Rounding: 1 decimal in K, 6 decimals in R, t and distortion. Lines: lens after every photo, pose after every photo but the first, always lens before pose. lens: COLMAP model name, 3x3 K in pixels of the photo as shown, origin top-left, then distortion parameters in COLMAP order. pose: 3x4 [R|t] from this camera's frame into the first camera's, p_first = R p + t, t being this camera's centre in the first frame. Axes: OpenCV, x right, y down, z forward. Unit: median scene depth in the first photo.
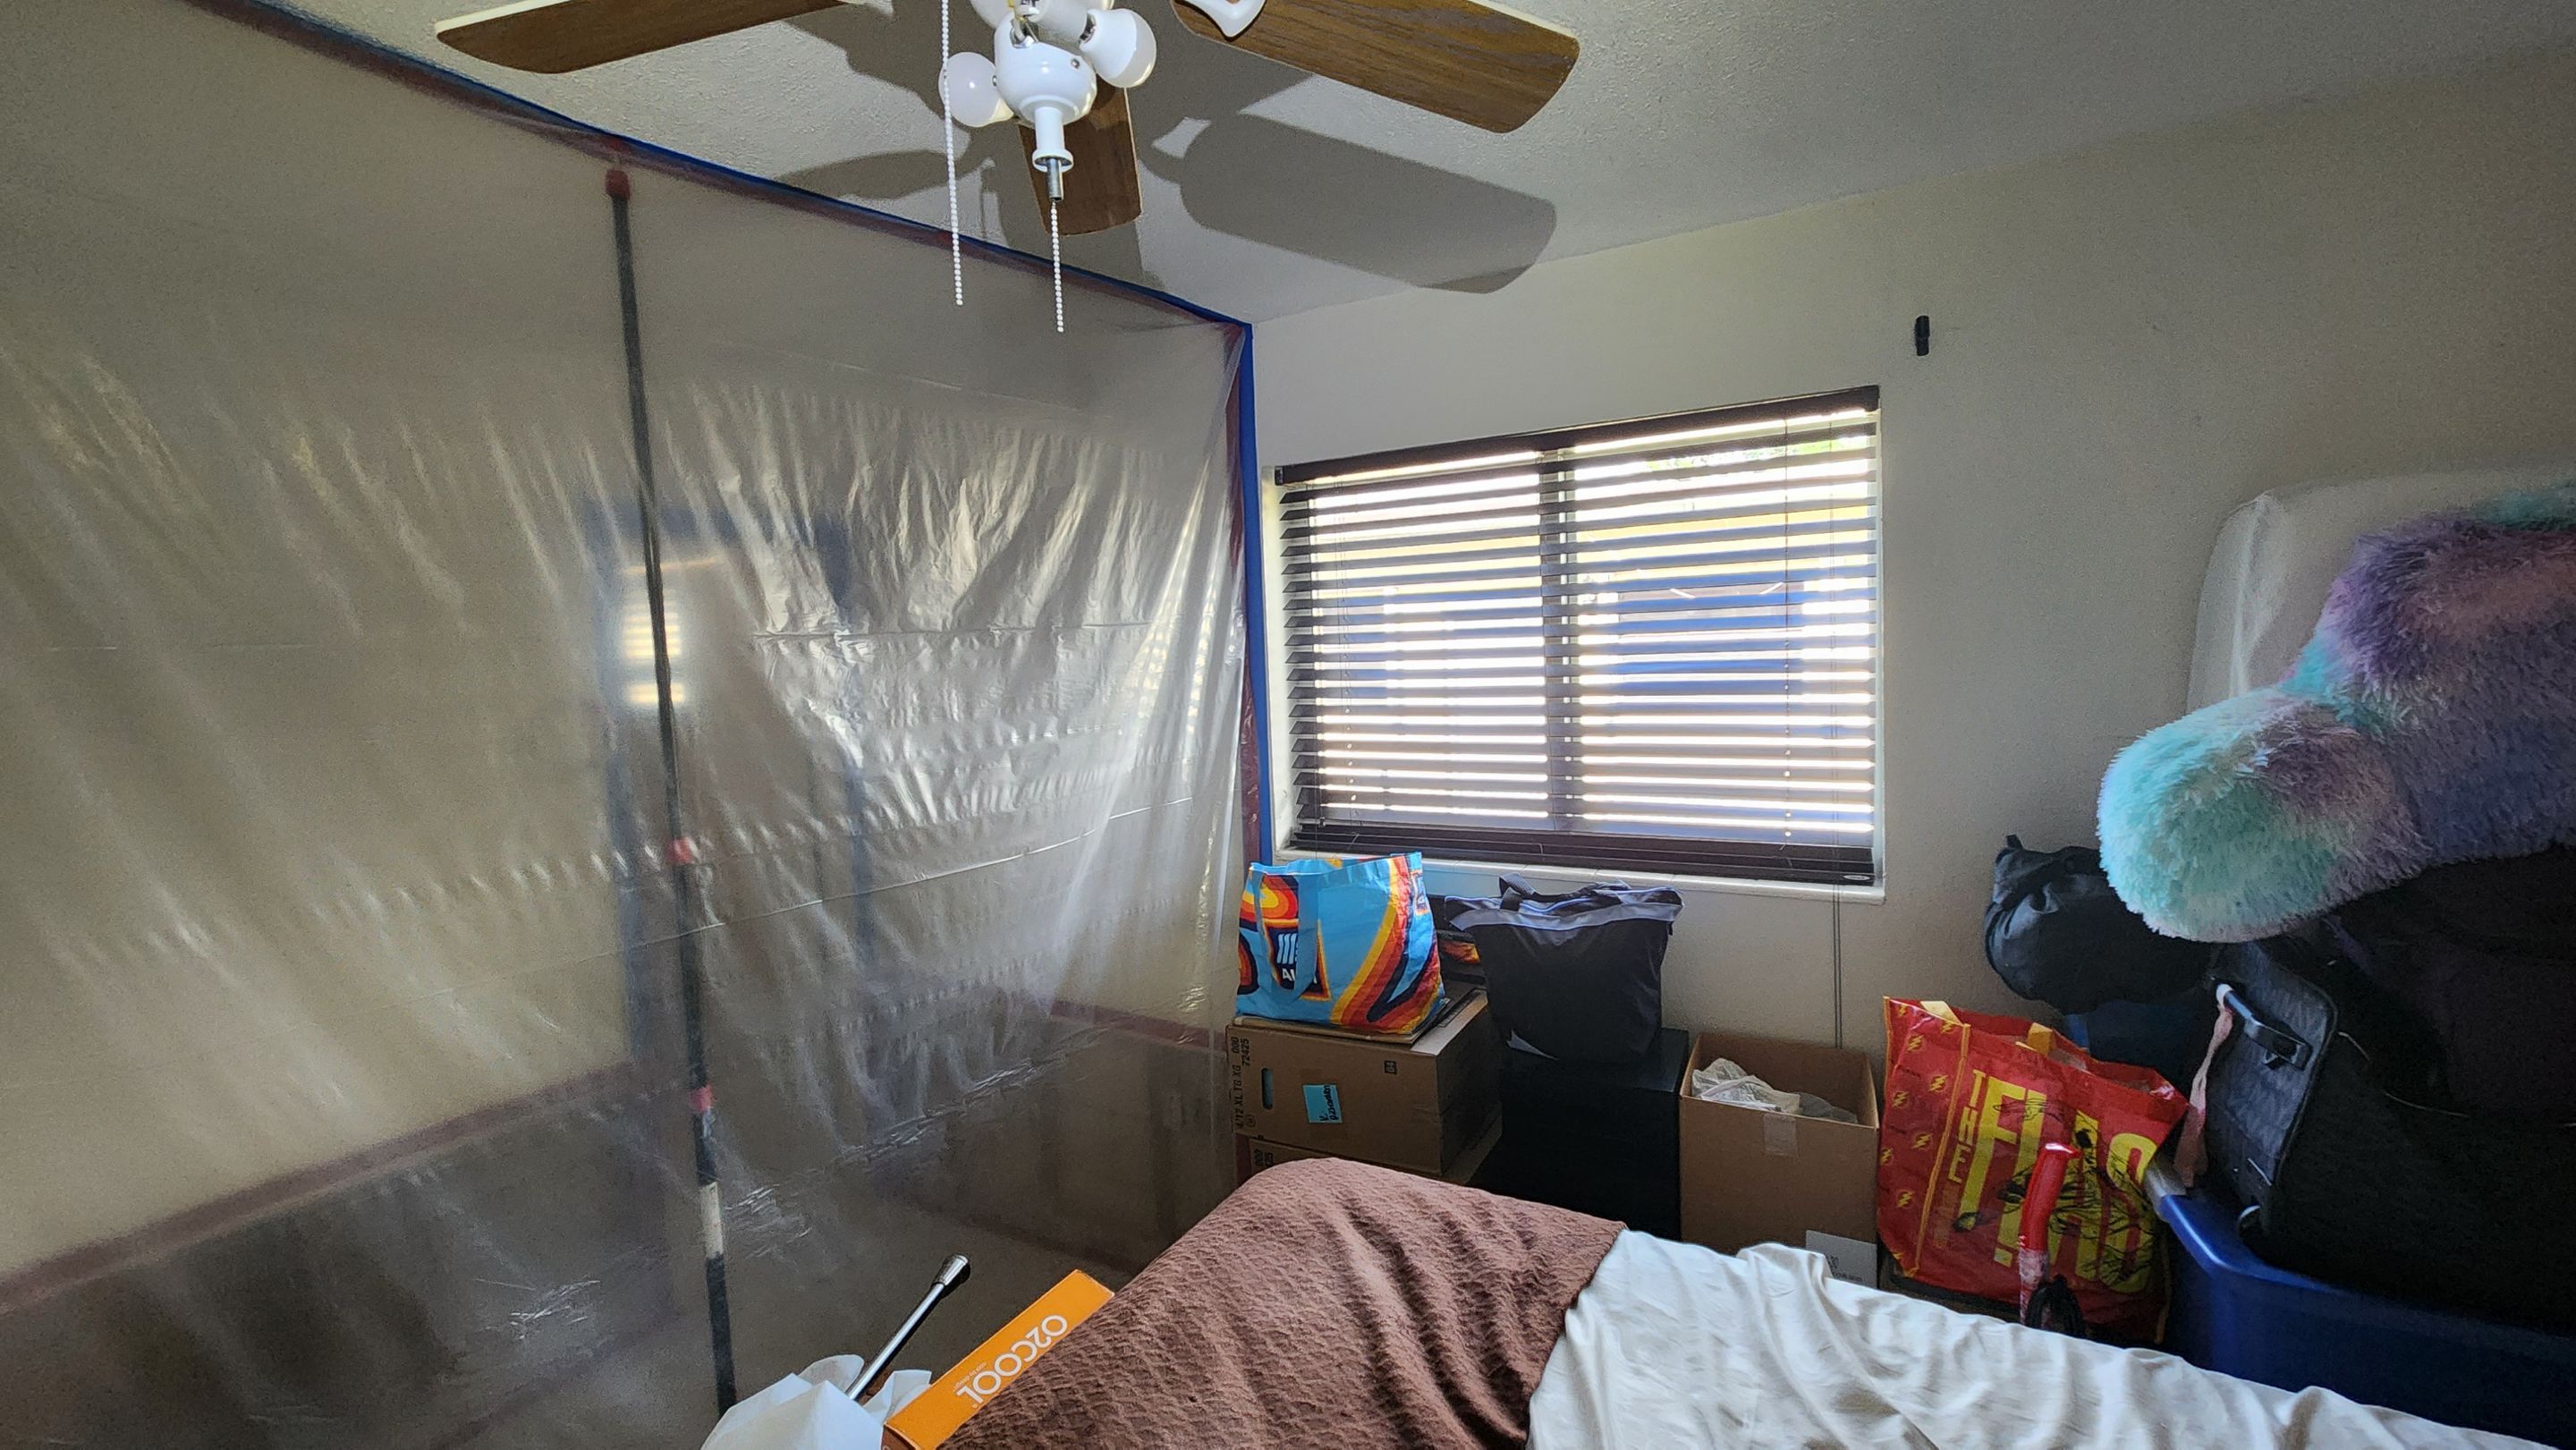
lens RADIAL K [[1048.0, 0, 1292.6], [0, 1048.0, 699.3], [0, 0, 1]] dist [0.002083, -0.001653]
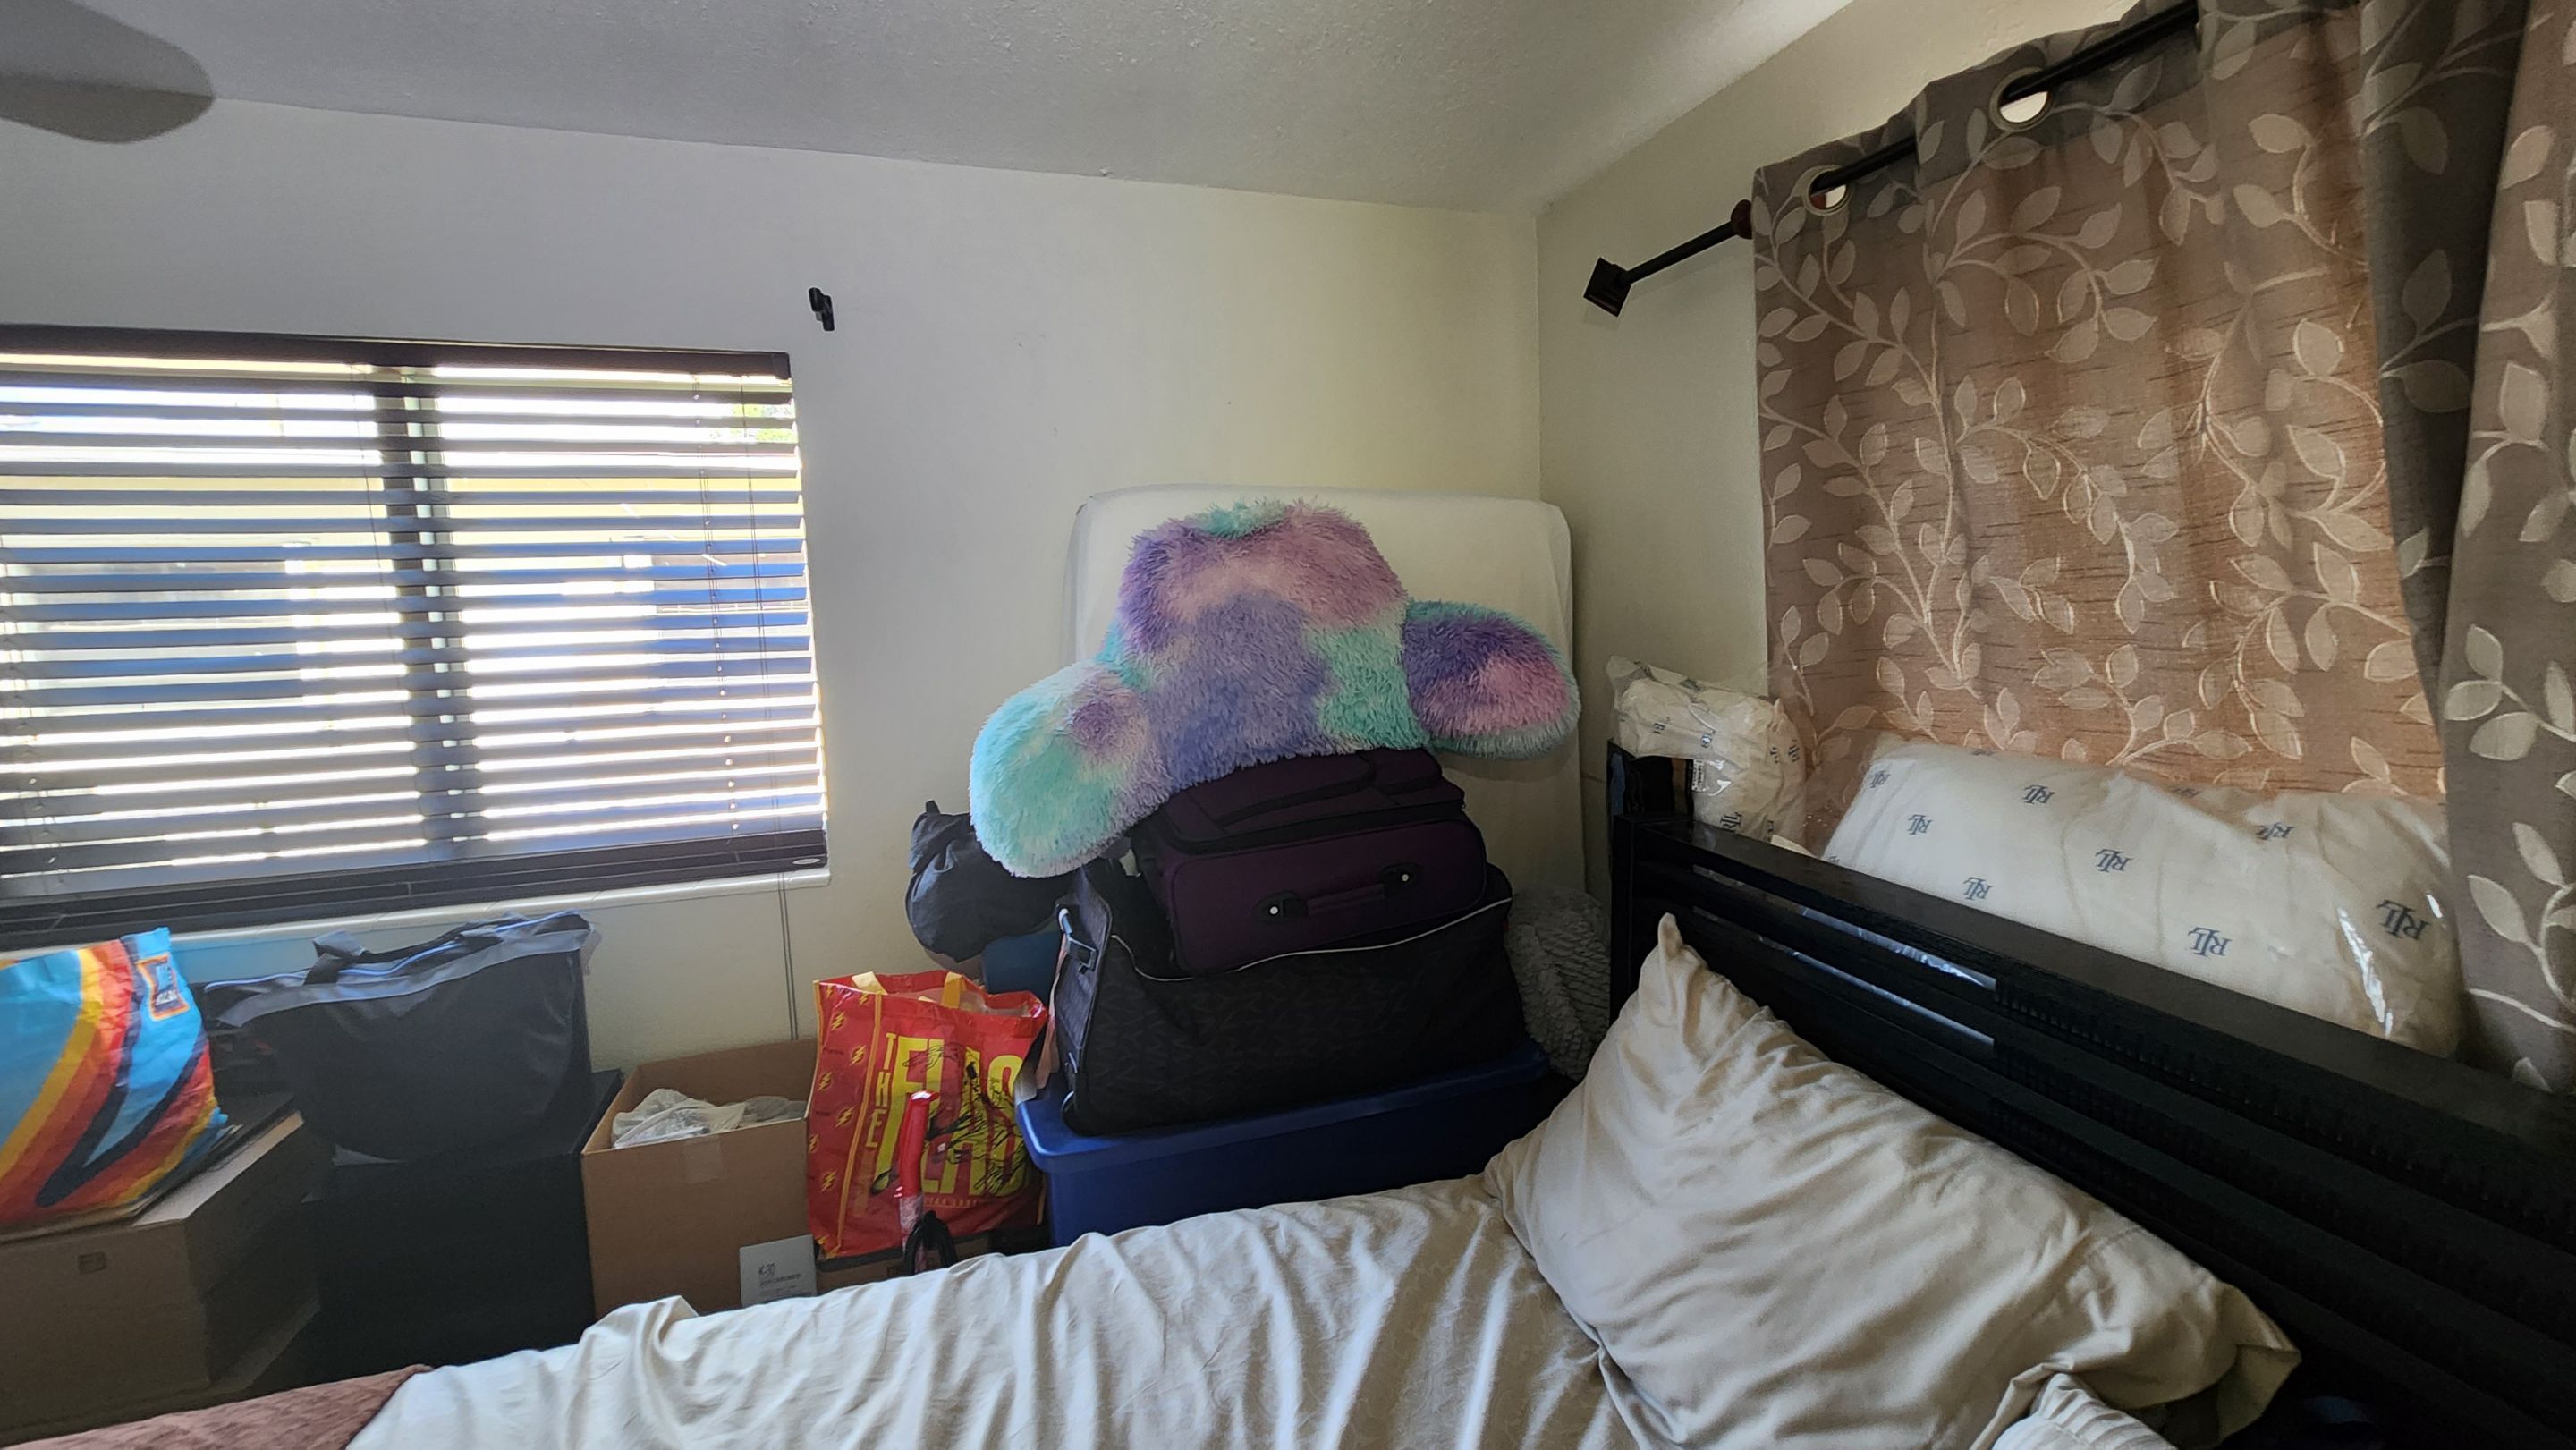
lens RADIAL K [[1048.0, 0, 1315.2], [0, 1048.0, 704.5], [0, 0, 1]] dist [0.002083, -0.001653]
pose [[0.683641, -0.056912, 0.727596, 0.206185], [0.038652, 0.998379, 0.041776, 0.002151], [-0.728794, -0.000437, 0.684733, -0.017156]]
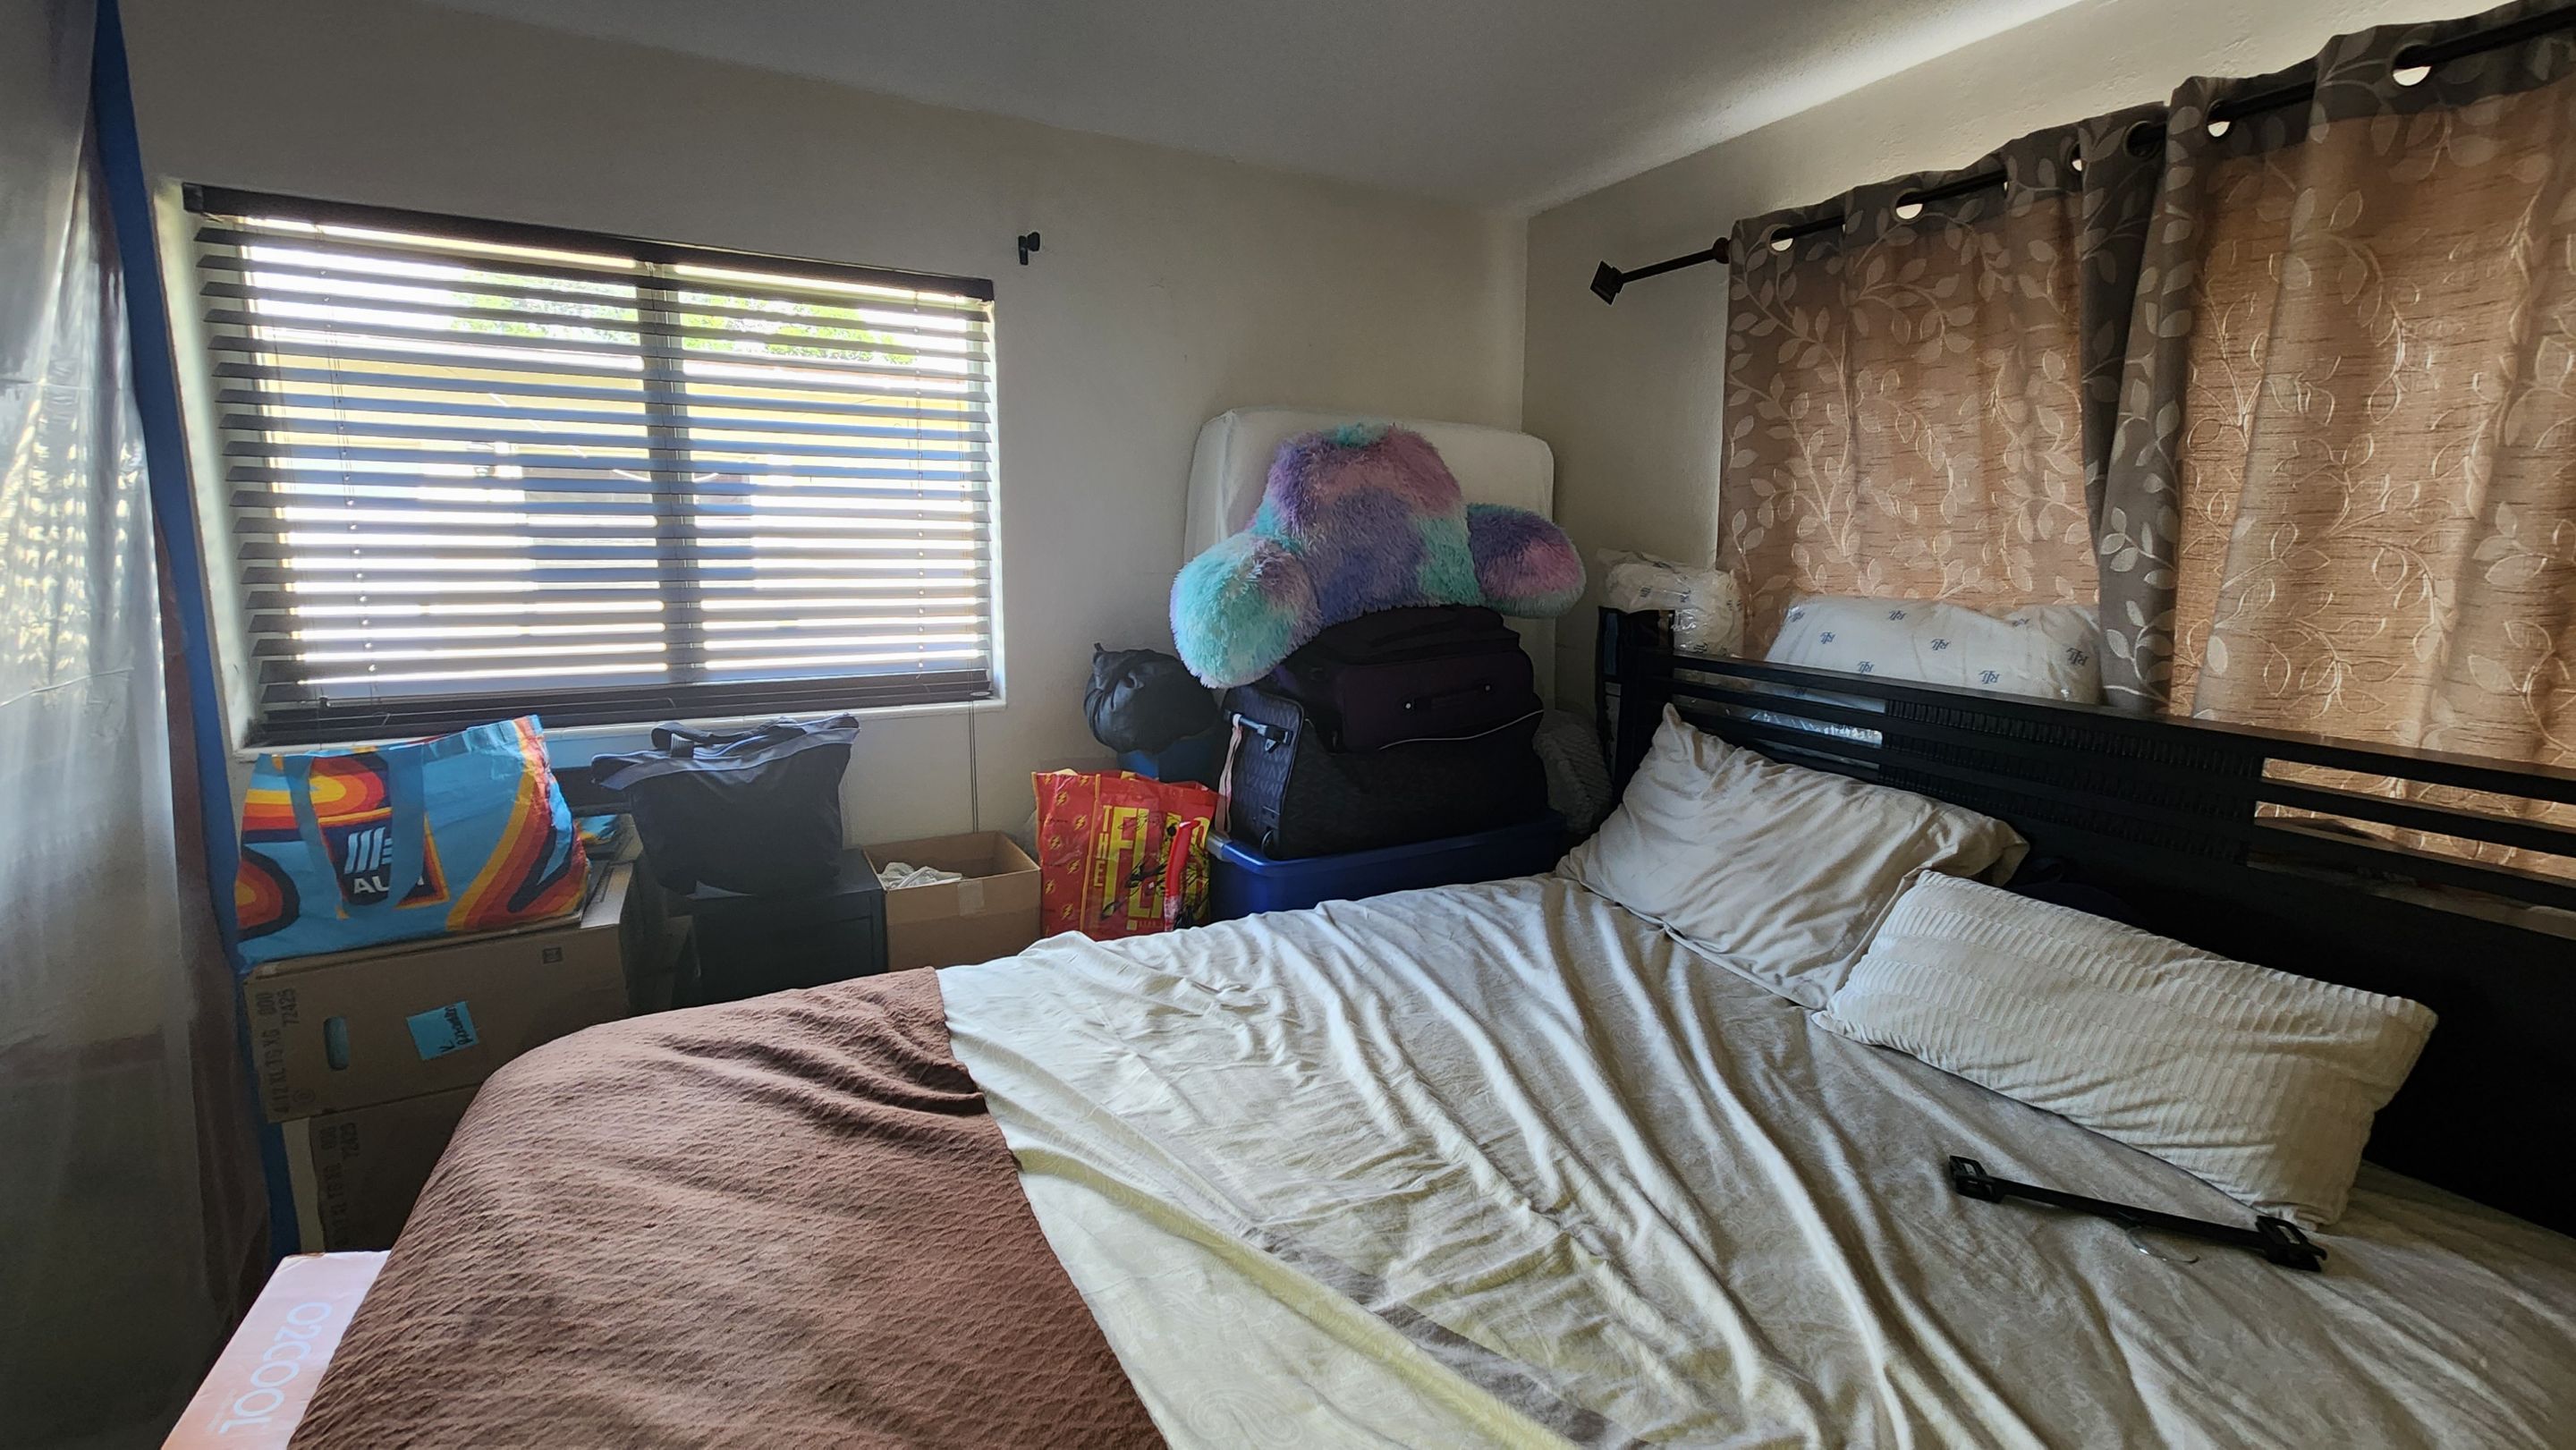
lens RADIAL K [[1048.0, 0, 1318.5], [0, 1048.0, 699.6], [0, 0, 1]] dist [0.002083, -0.001653]
pose [[0.534734, -0.081591, 0.841072, -0.354822], [0.011832, 0.995953, 0.089093, 0.094333], [-0.844937, -0.037689, 0.533536, 0.026954]]
